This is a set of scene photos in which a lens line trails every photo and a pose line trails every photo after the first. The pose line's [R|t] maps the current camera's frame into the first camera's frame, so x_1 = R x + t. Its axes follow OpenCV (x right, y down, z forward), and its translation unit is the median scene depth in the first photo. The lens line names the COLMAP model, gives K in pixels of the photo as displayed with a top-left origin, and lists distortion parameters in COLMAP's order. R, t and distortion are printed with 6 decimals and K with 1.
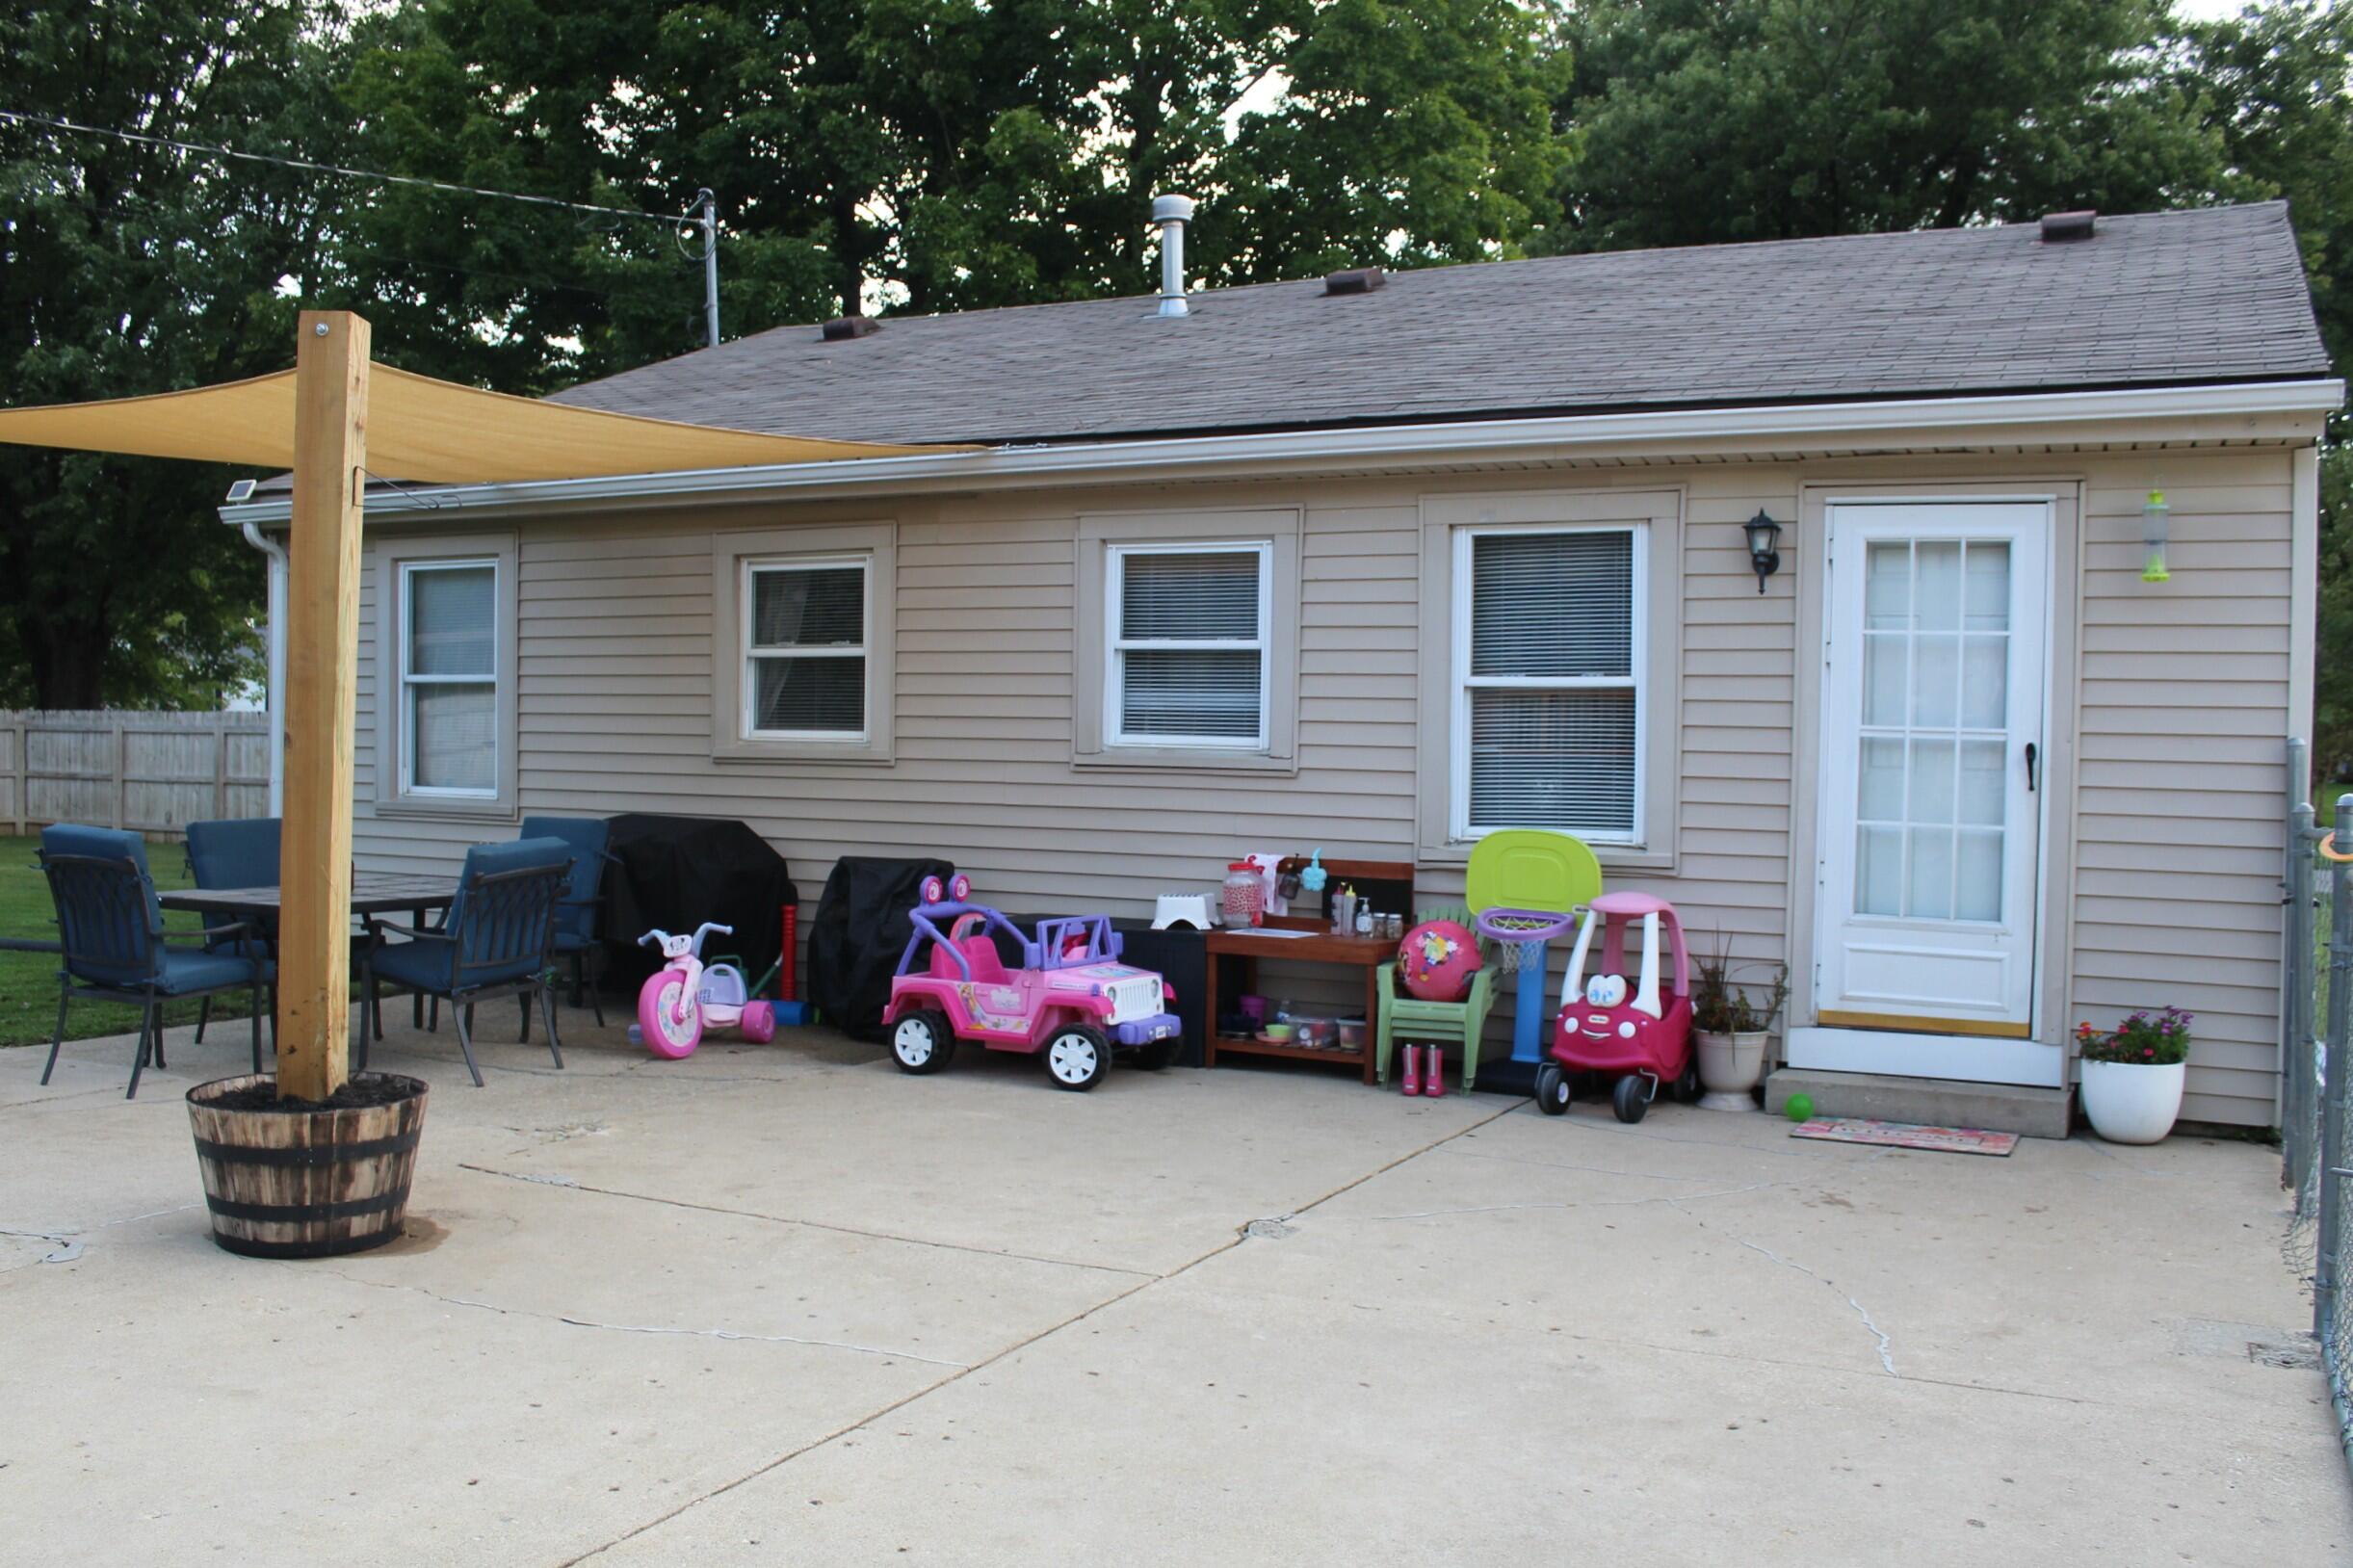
lens RADIAL K [[2057.7, 0, 1175.9], [0, 2057.7, 817.8], [0, 0, 1]] dist [-0.180760, 0.163030]
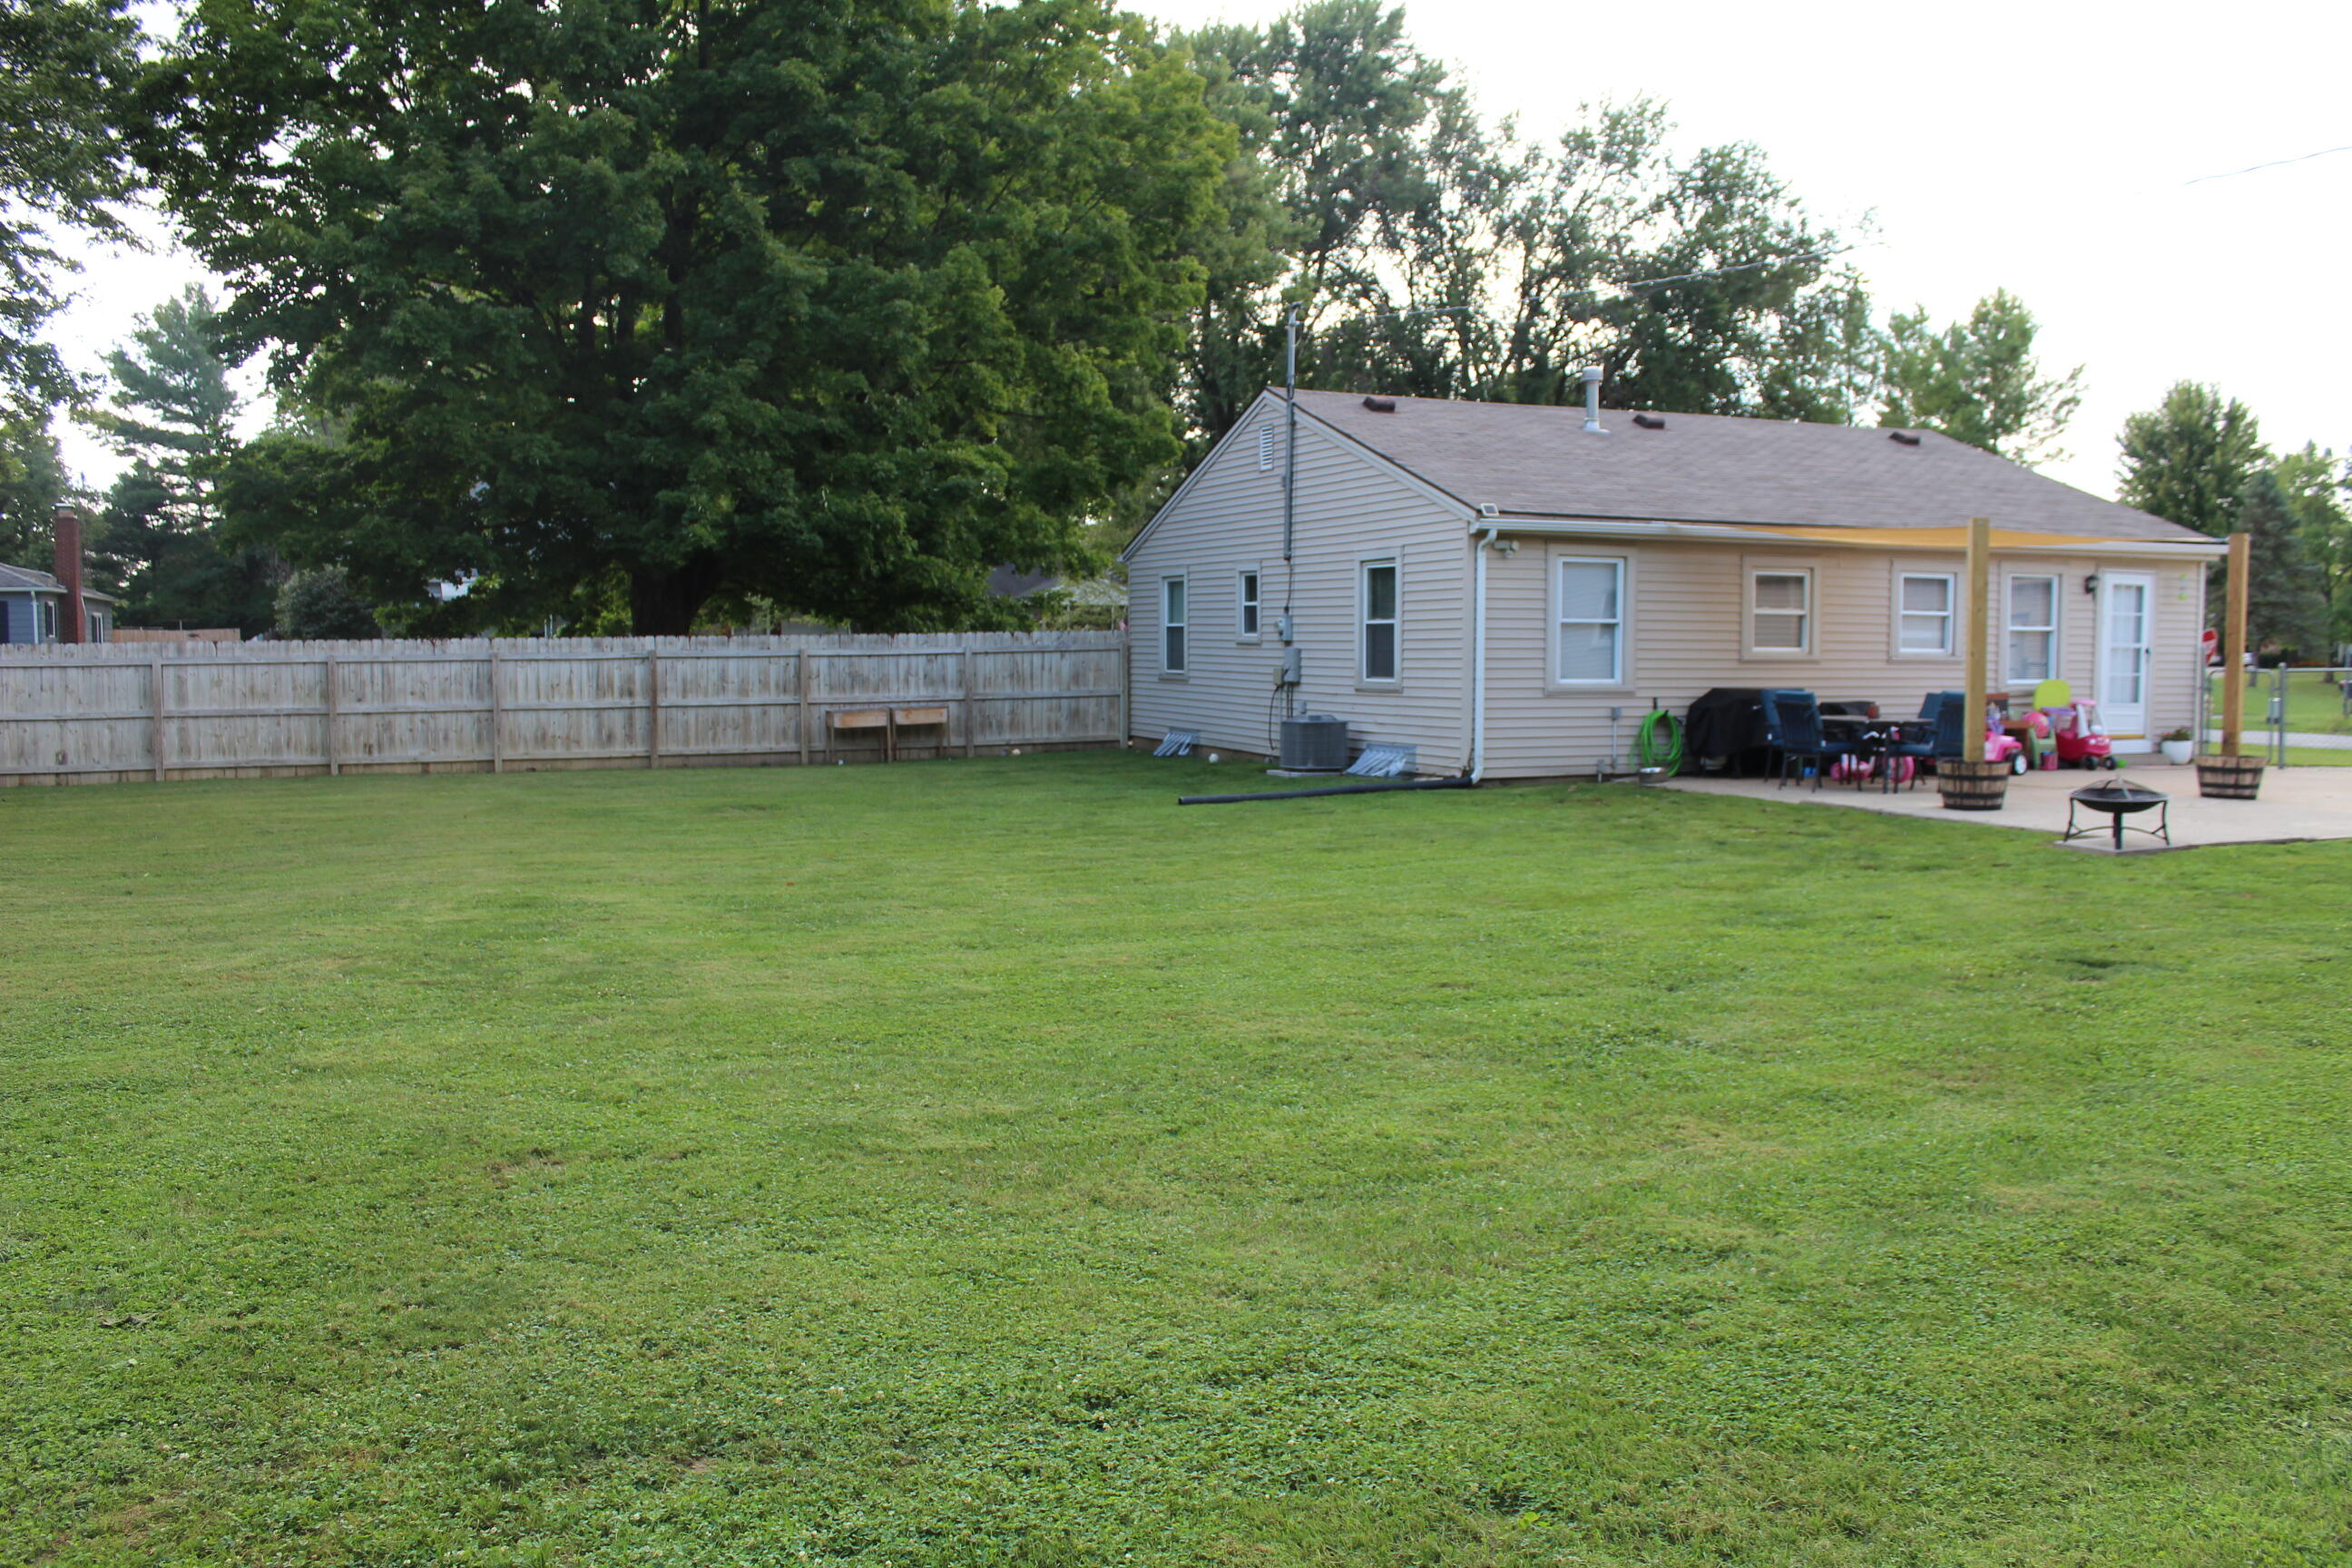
lens RADIAL K [[1956.4, 0, 1182.4], [0, 1956.4, 791.4], [0, 0, 1]] dist [-0.166119, 0.145212]
pose [[0.662879, -0.073066, 0.745153, -2.572311], [0.036959, 0.997207, 0.064902, -0.054930], [-0.747813, -0.015483, 0.663728, 0.110051]]
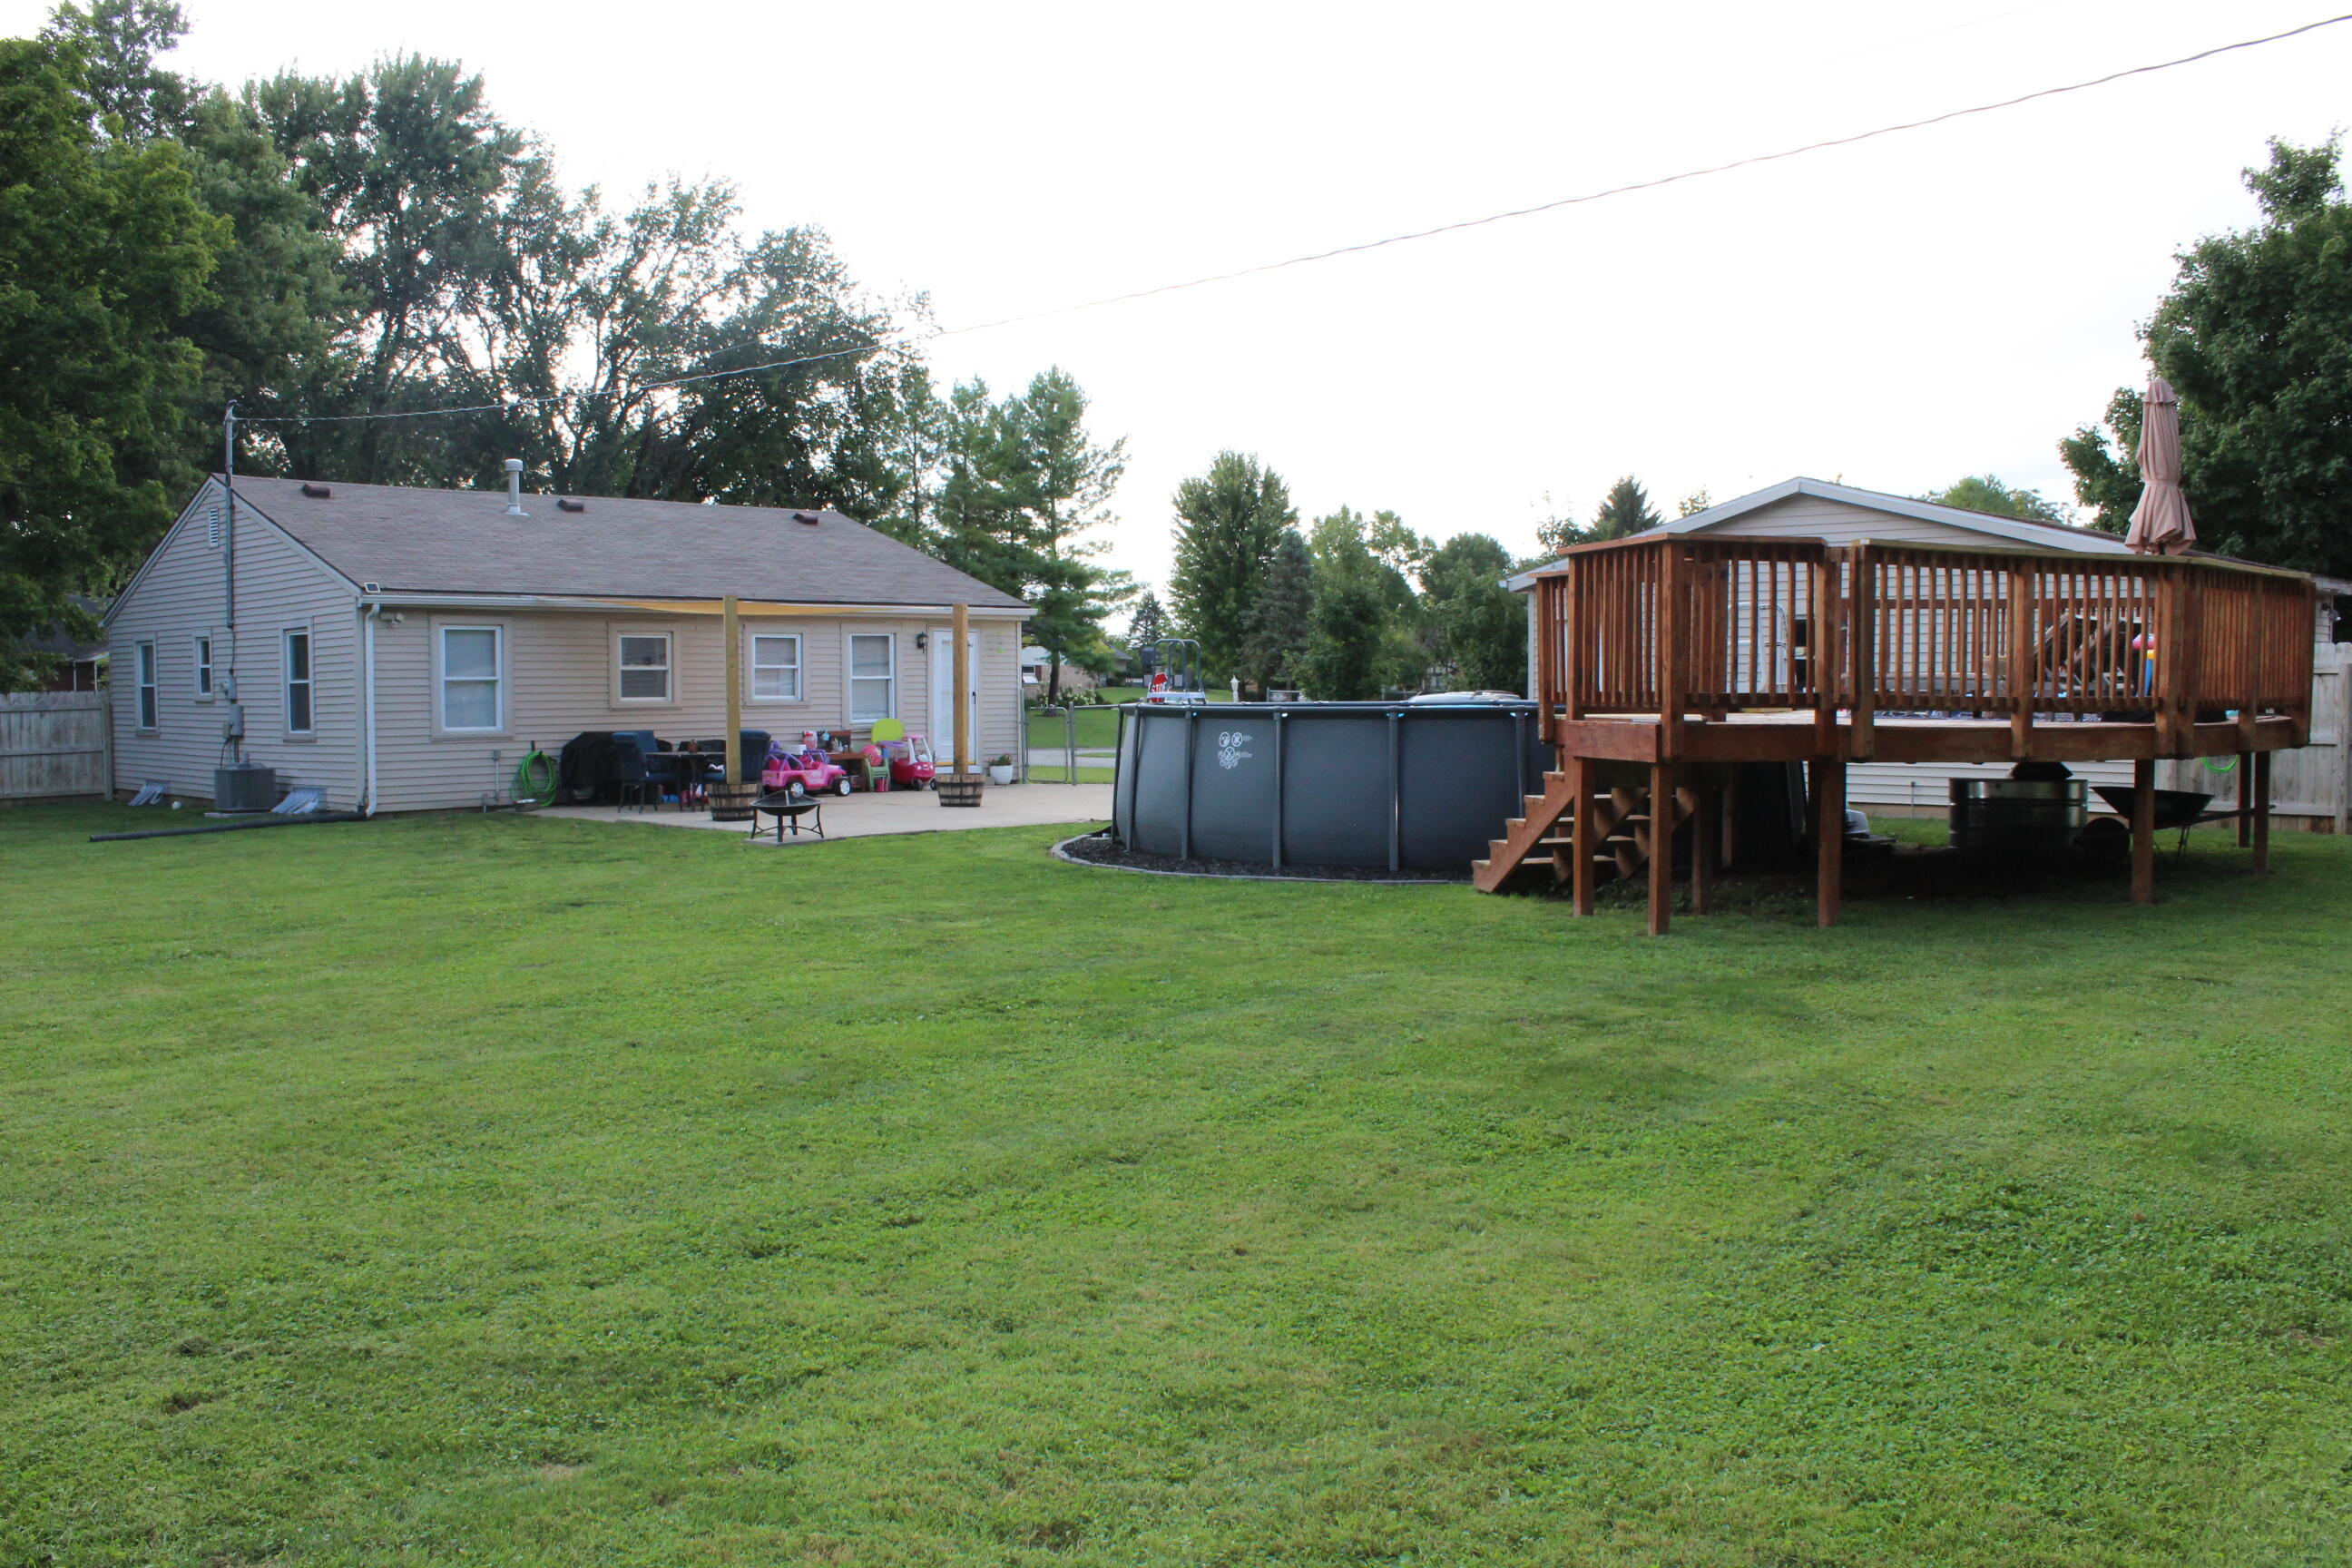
lens RADIAL K [[1956.4, 0, 1182.4], [0, 1956.4, 791.4], [0, 0, 1]] dist [-0.166119, 0.145212]
pose [[0.298972, -0.069384, 0.951736, -2.837080], [0.046589, 0.997225, 0.058065, -0.040056], [-0.953124, 0.026981, 0.301375, -0.521940]]
